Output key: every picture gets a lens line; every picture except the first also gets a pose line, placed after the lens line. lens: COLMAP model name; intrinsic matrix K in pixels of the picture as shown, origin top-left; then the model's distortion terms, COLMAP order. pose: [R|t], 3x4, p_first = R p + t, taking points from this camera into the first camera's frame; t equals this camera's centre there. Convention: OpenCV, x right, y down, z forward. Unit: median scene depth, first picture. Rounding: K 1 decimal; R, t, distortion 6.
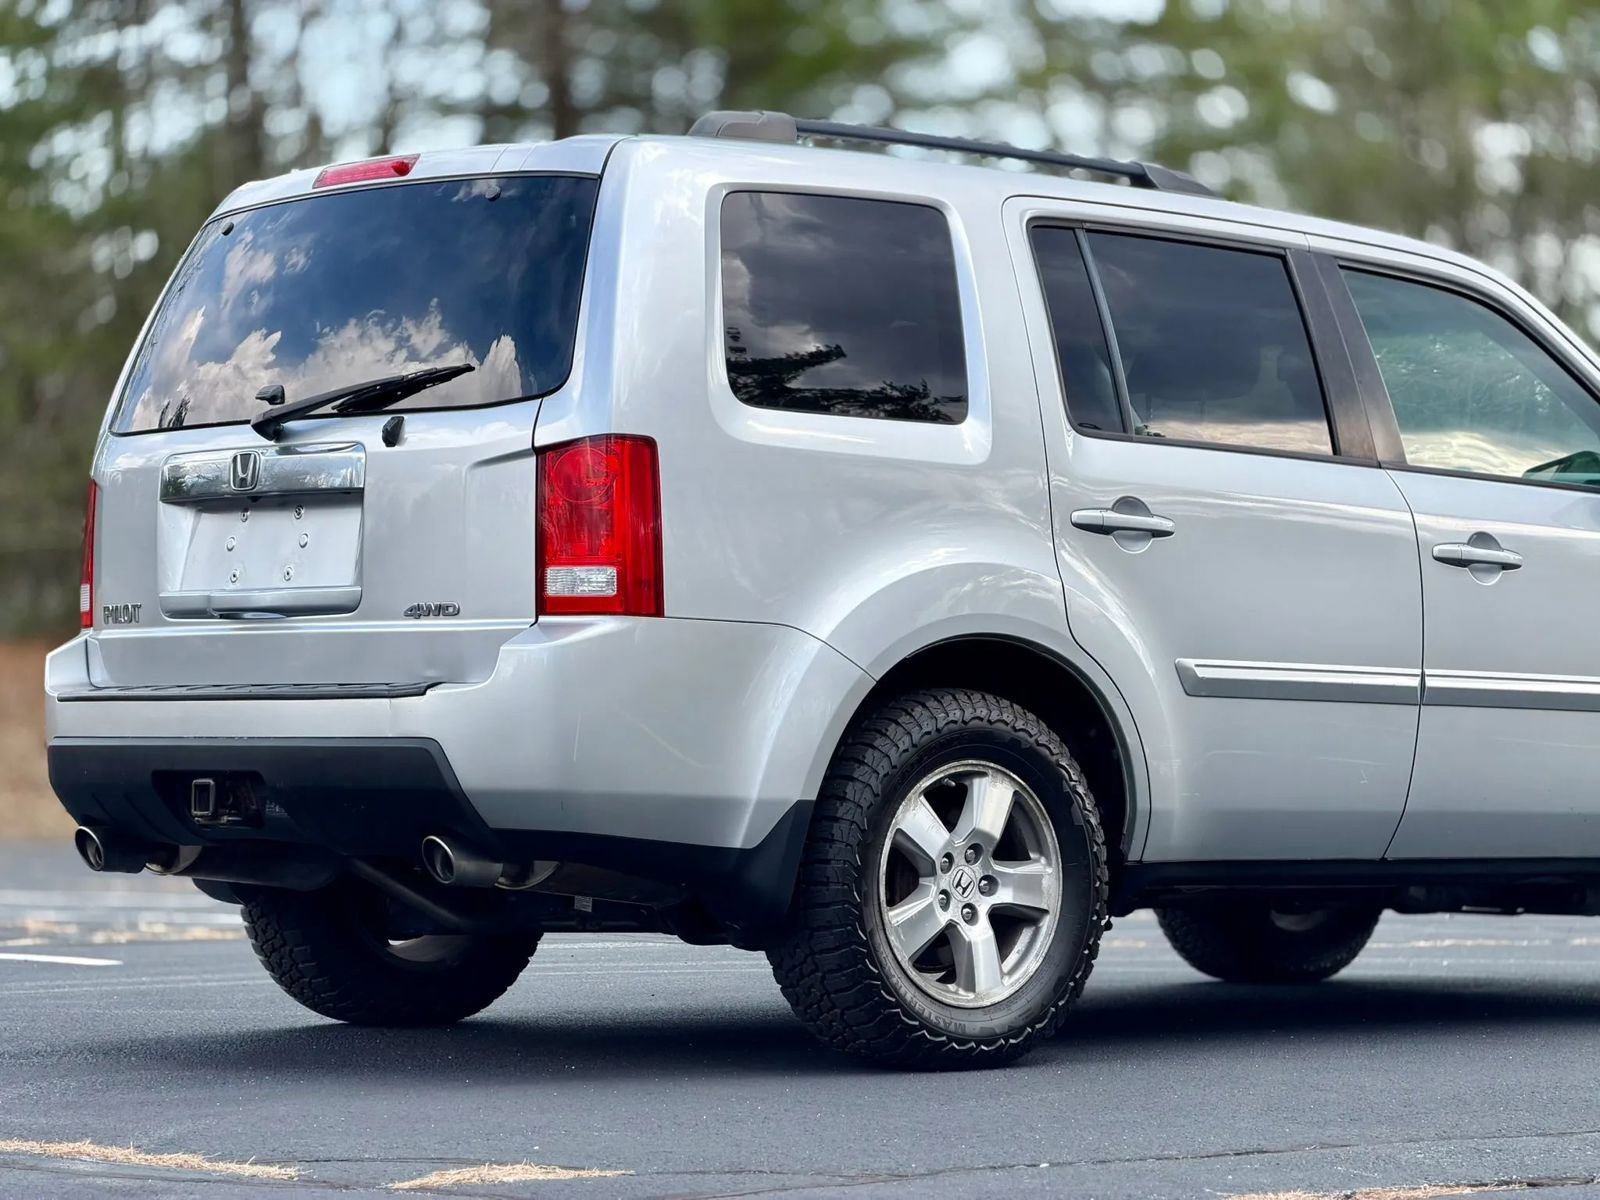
lens RADIAL K [[4911.8, 0, 806.2], [0, 4911.8, 645.9], [0, 0, 1]] dist [0.172639, 0.000000]
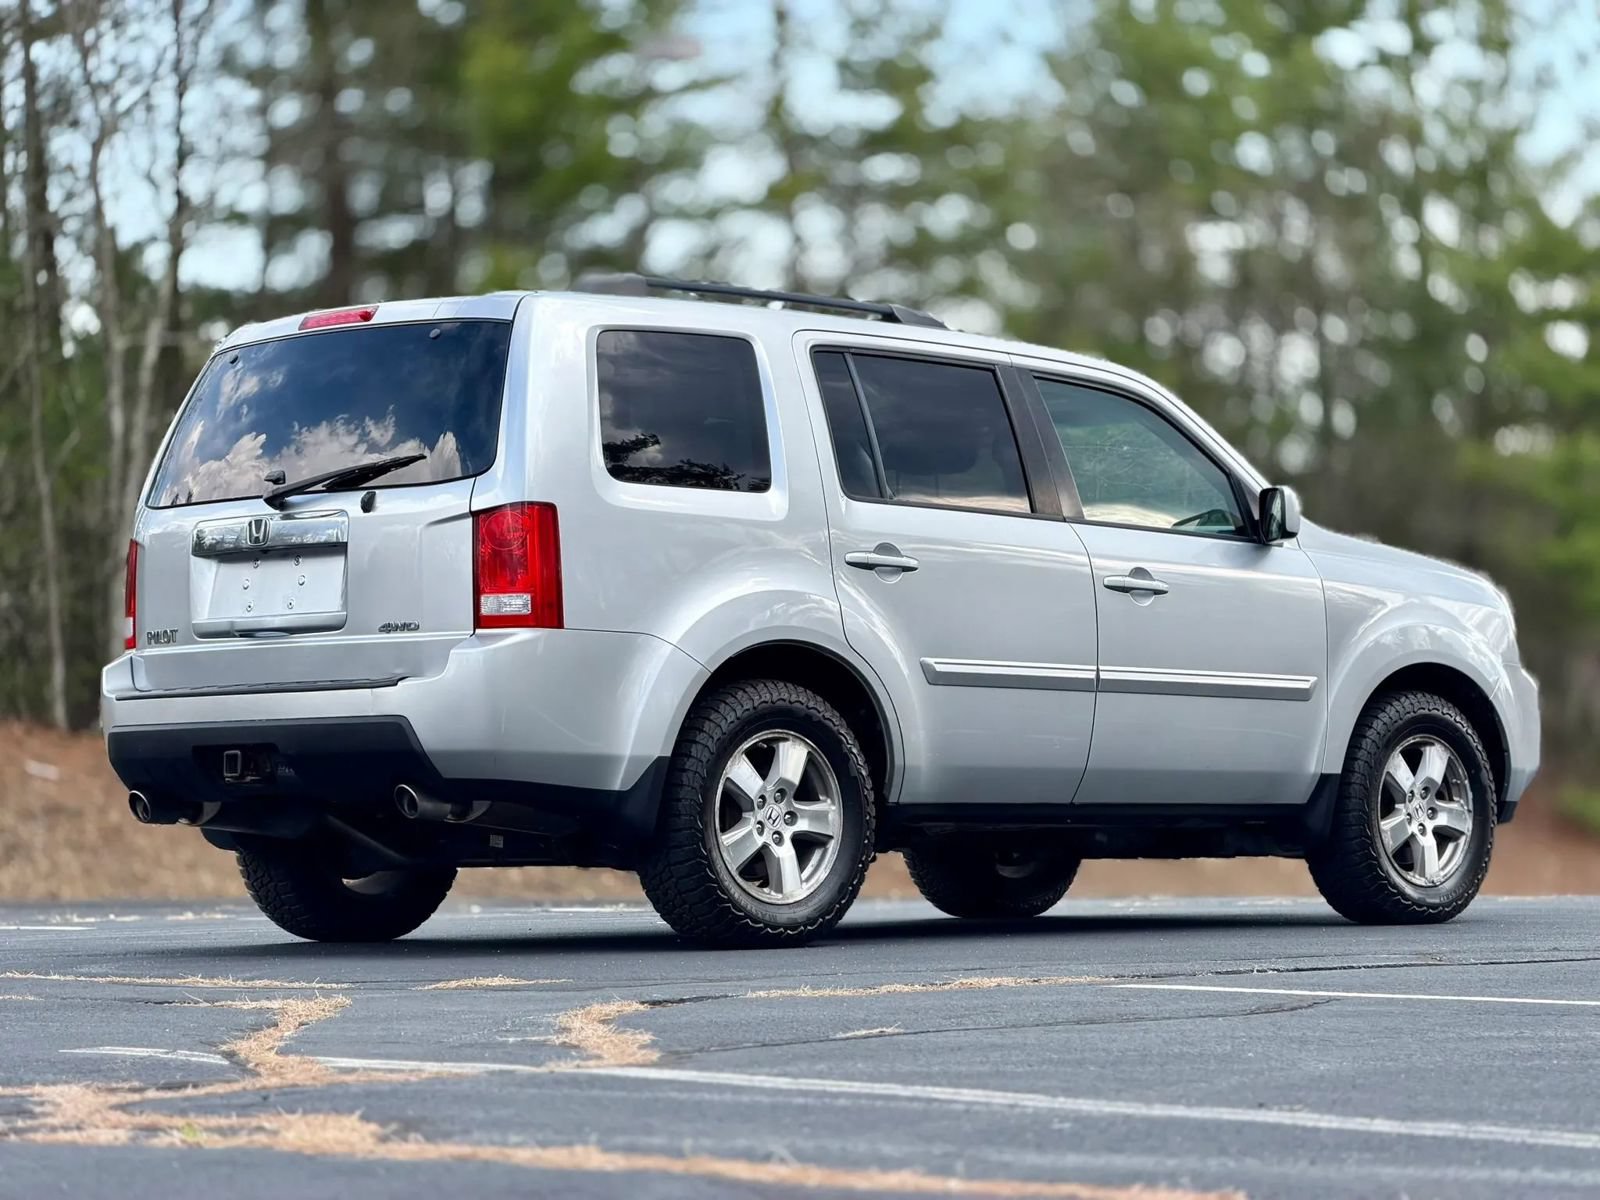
lens RADIAL K [[4911.8, 0, 807.3], [0, 4911.8, 600.0], [0, 0, 1]] dist [0.172639, 0.000000]
pose [[0.998530, -0.012765, 0.052681, -0.031114], [0.014200, 0.999536, -0.026962, 0.023628], [-0.052312, 0.027670, 0.998247, -0.402495]]
